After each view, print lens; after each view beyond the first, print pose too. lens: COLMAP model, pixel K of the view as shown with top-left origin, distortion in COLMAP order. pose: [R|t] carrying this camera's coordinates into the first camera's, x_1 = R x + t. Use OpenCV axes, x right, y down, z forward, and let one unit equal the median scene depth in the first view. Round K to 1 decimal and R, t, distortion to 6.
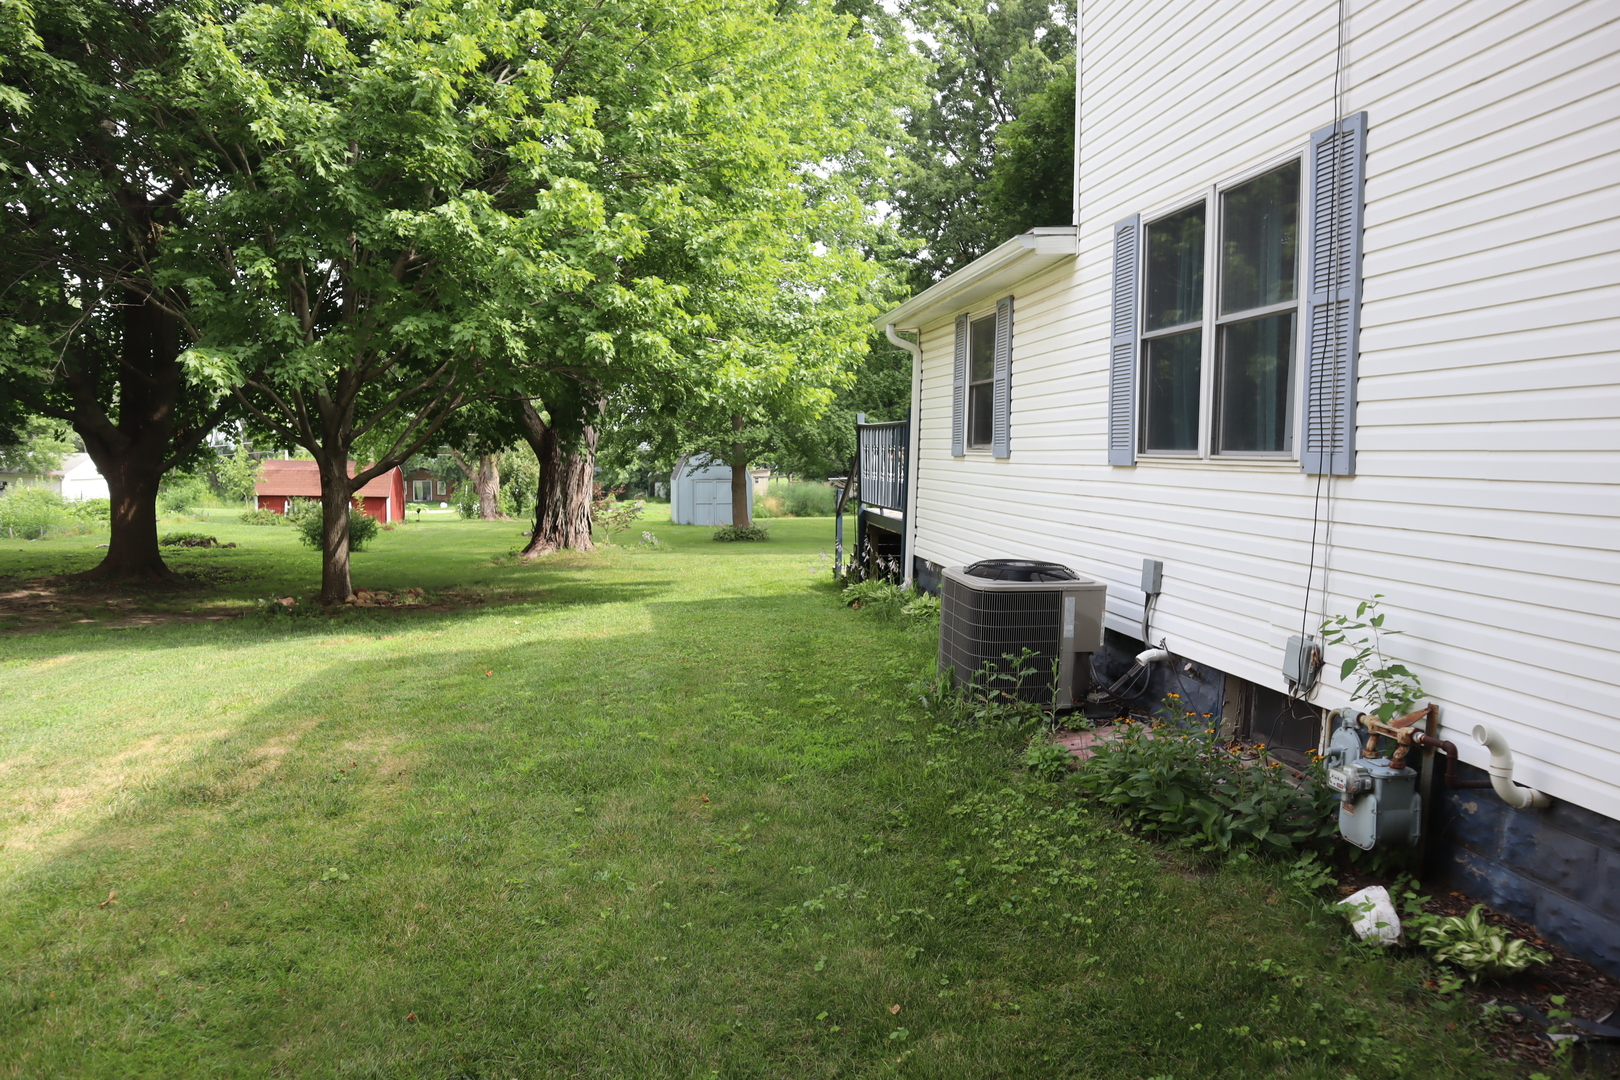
lens RADIAL K [[1142.9, 0, 808.6], [0, 1142.9, 539.0], [0, 0, 1]] dist [-0.045532, -0.001034]
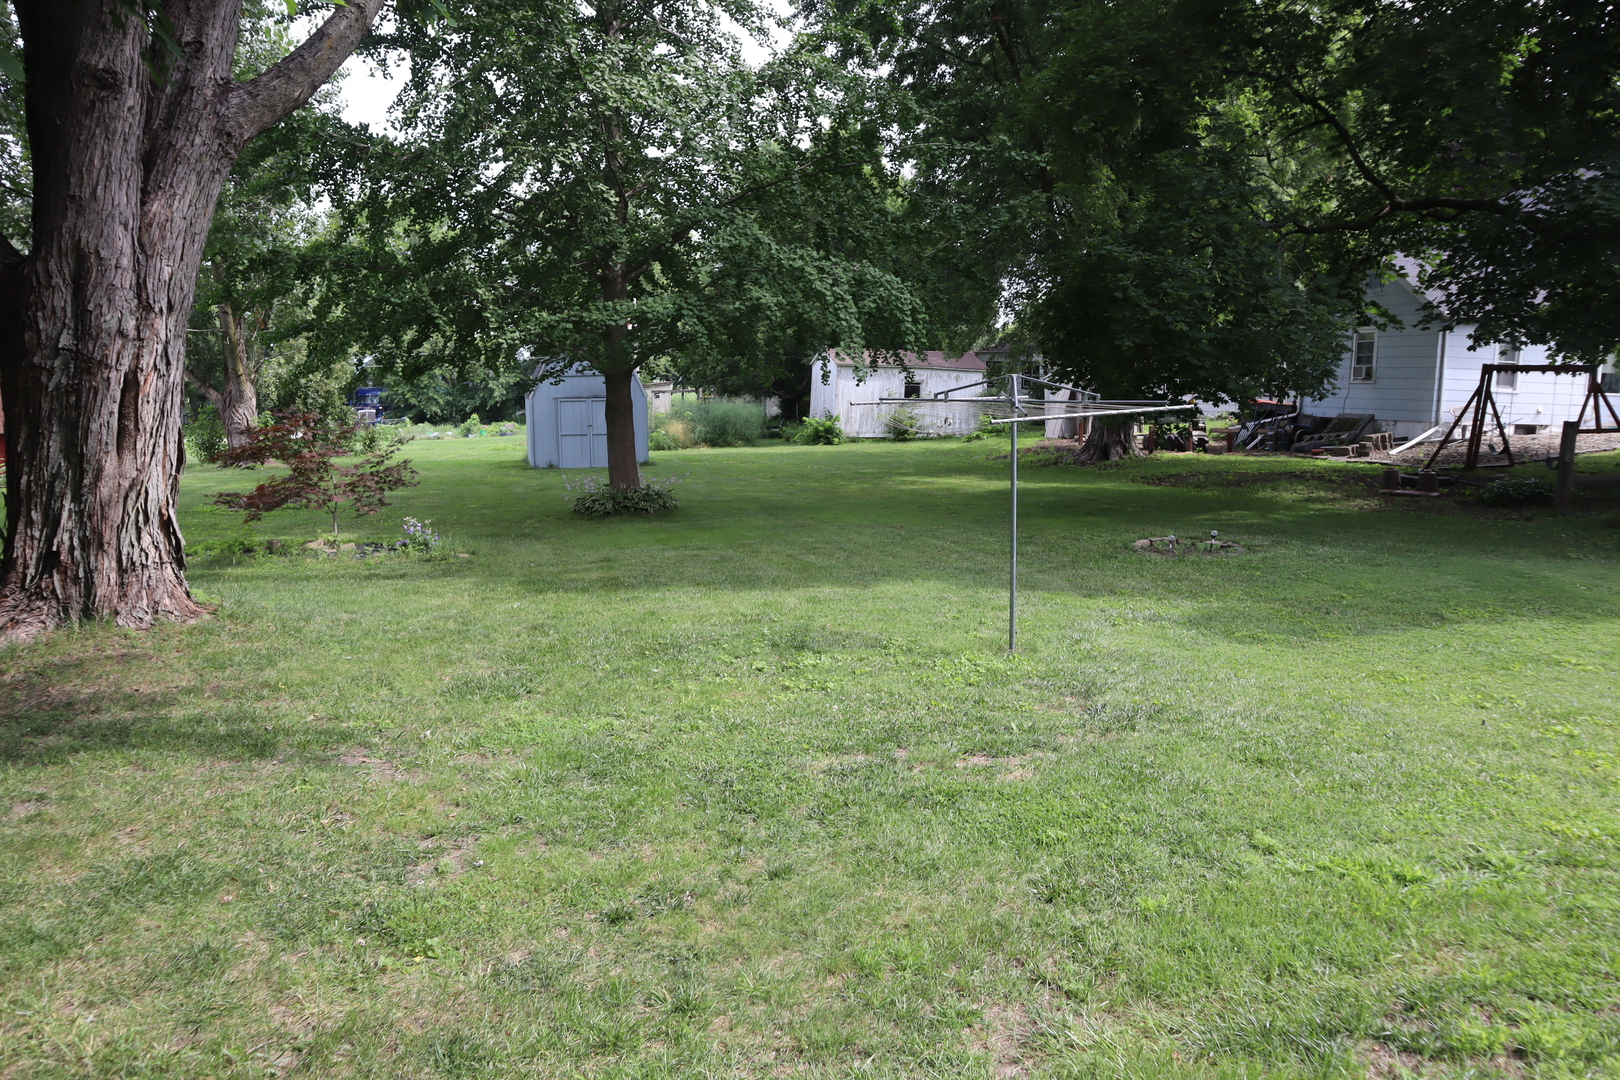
lens RADIAL K [[1142.9, 0, 813.3], [0, 1142.9, 539.1], [0, 0, 1]] dist [-0.045532, -0.001034]
pose [[0.995995, -0.018132, 0.087549, -0.014613], [0.011423, 0.997002, 0.076530, -0.021152], [-0.088674, -0.075223, 0.993216, 0.359751]]
